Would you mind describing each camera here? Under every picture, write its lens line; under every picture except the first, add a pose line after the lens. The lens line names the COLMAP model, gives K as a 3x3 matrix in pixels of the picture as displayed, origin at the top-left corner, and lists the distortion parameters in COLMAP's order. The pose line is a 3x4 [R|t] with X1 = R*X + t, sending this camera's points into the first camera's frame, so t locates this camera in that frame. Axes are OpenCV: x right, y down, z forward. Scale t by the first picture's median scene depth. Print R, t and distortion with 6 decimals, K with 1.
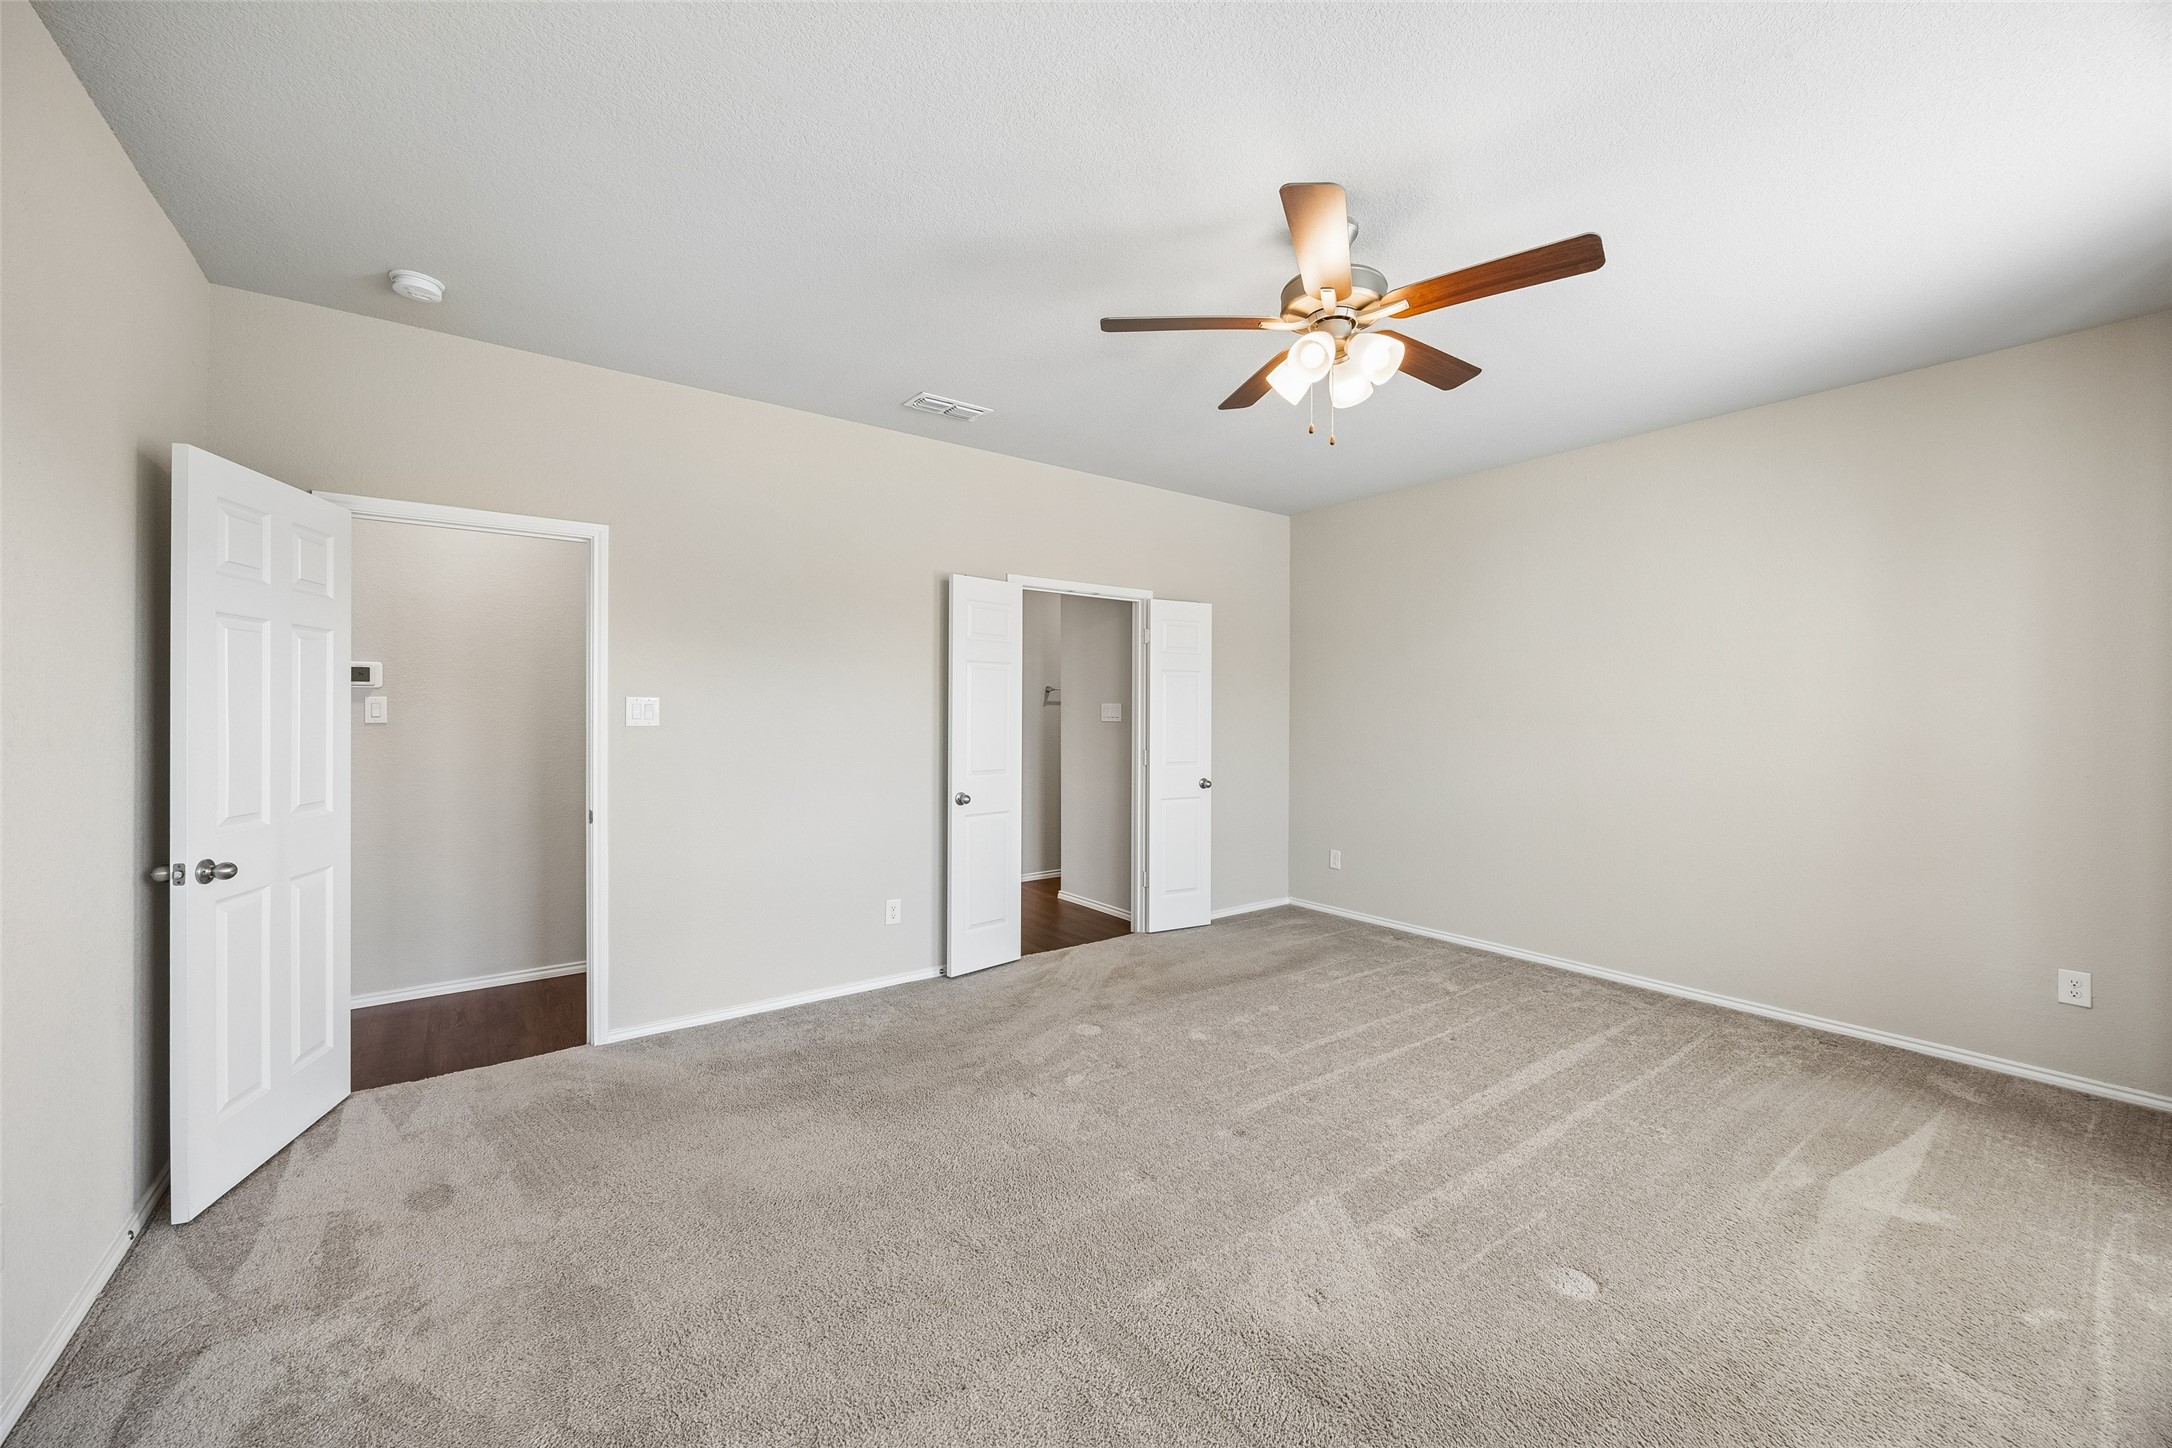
lens RADIAL K [[851.7, 0, 1098.5], [0, 851.7, 713.3], [0, 0, 1]] dist [-0.008363, 0.000105]
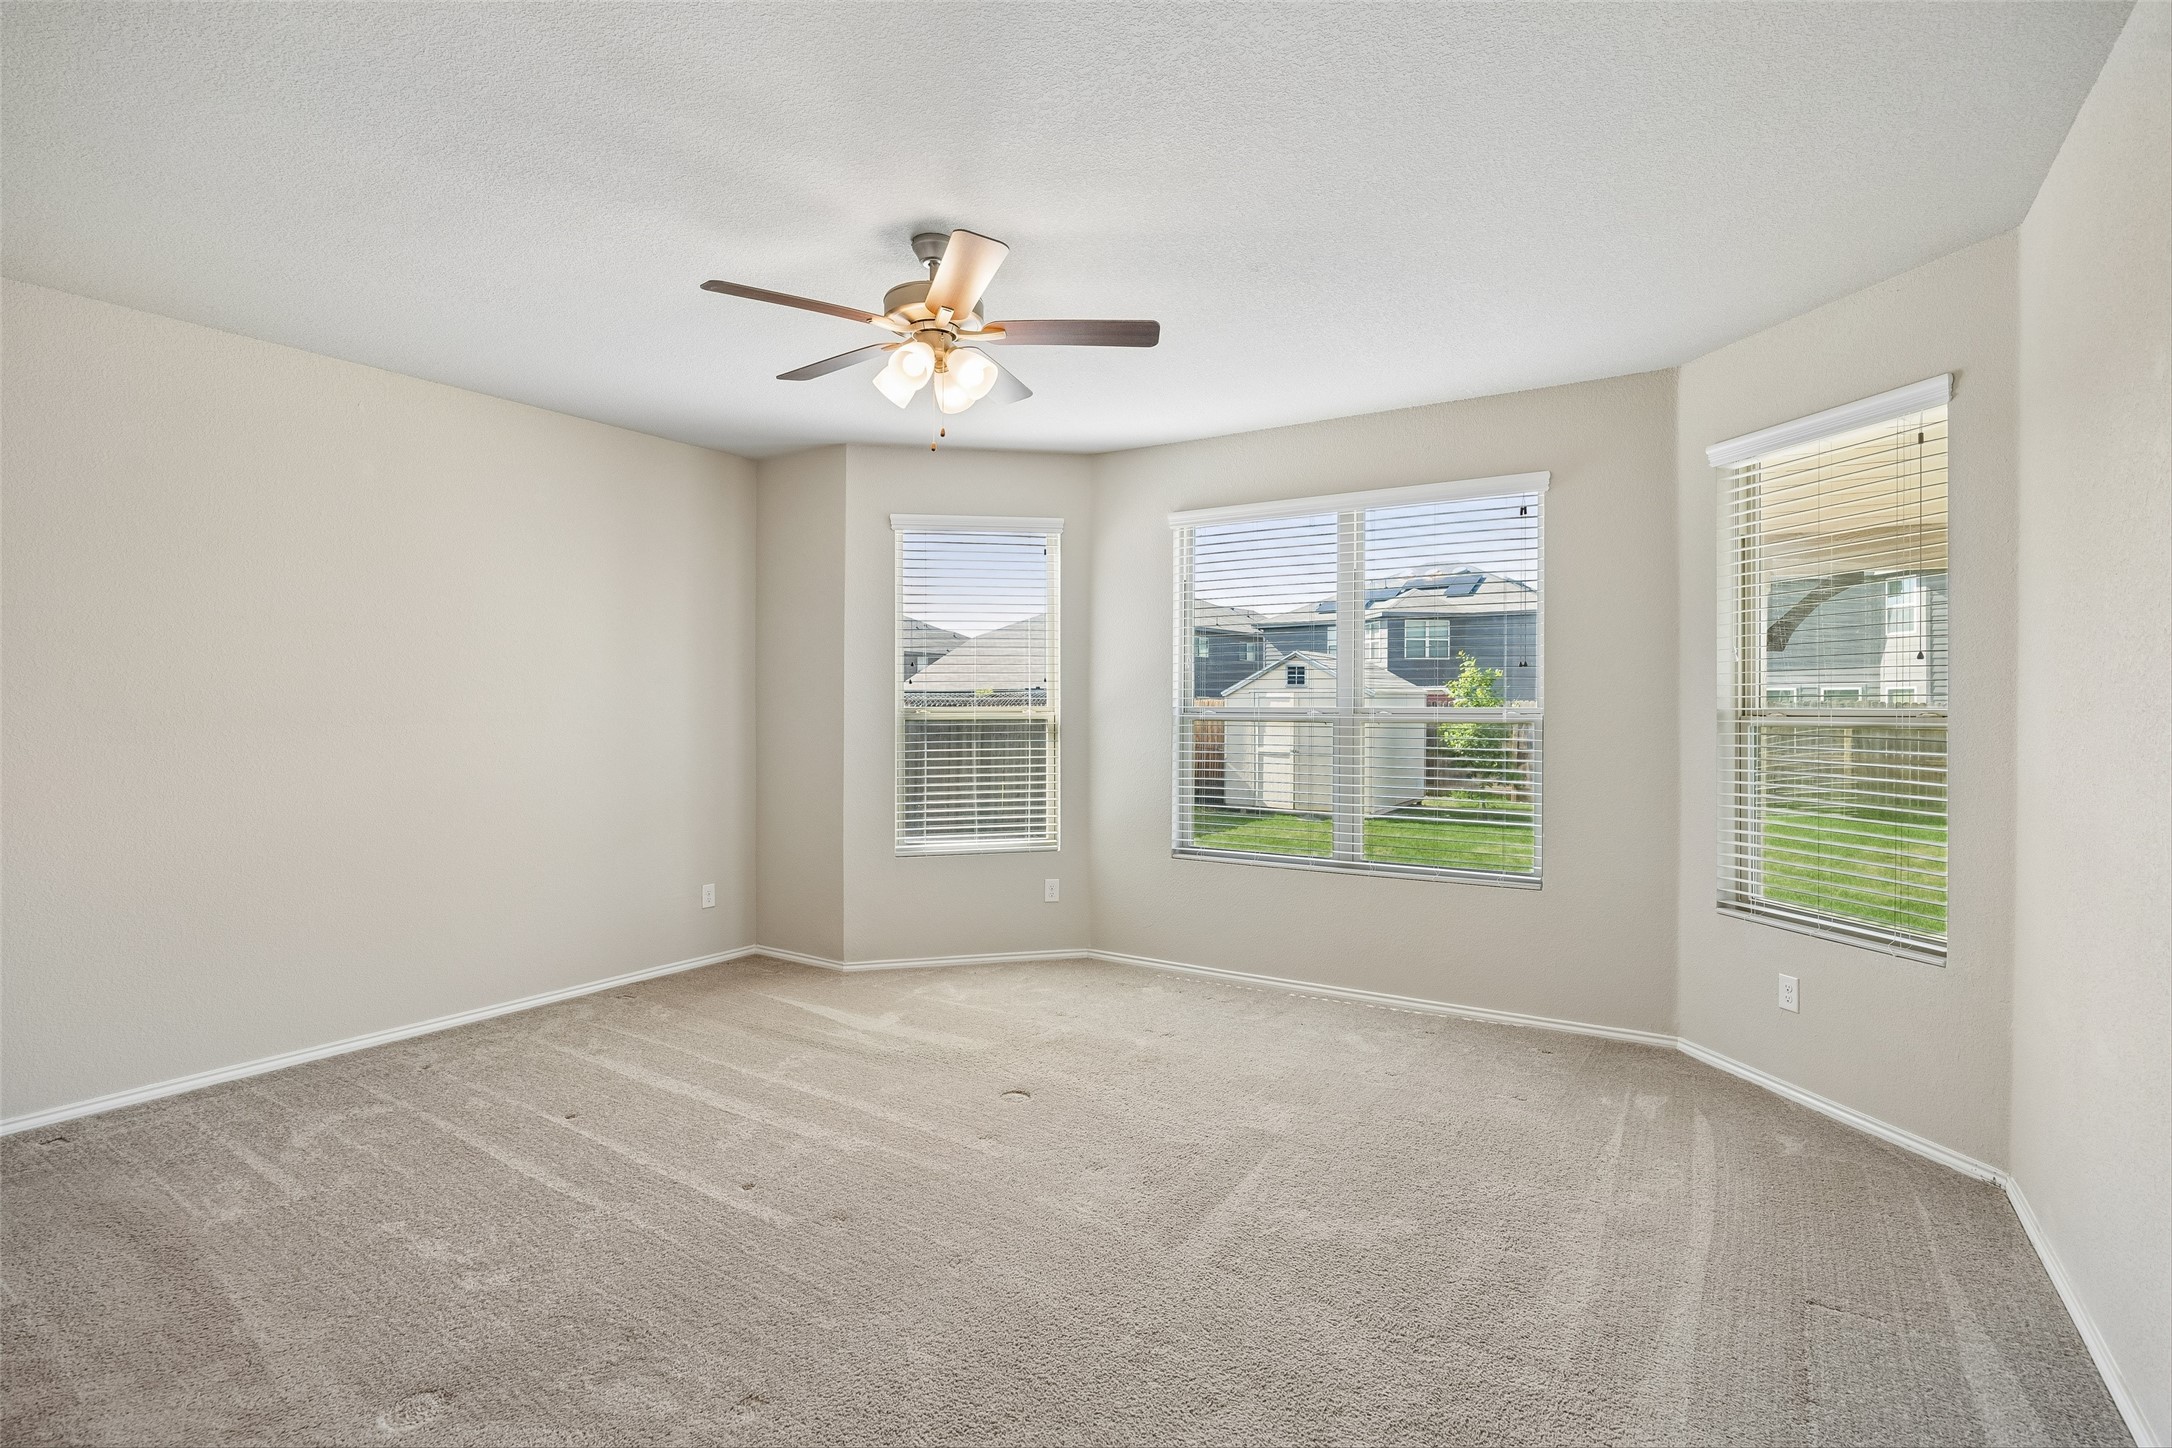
lens RADIAL K [[1093.5, 0, 1090.7], [0, 1093.5, 722.2], [0, 0, 1]] dist [-0.000720, -0.000191]
pose [[-0.380099, -0.017846, 0.924773, -0.739392], [-0.001879, 0.999827, 0.018522, -0.011160], [-0.924944, 0.005303, -0.380067, 0.954010]]
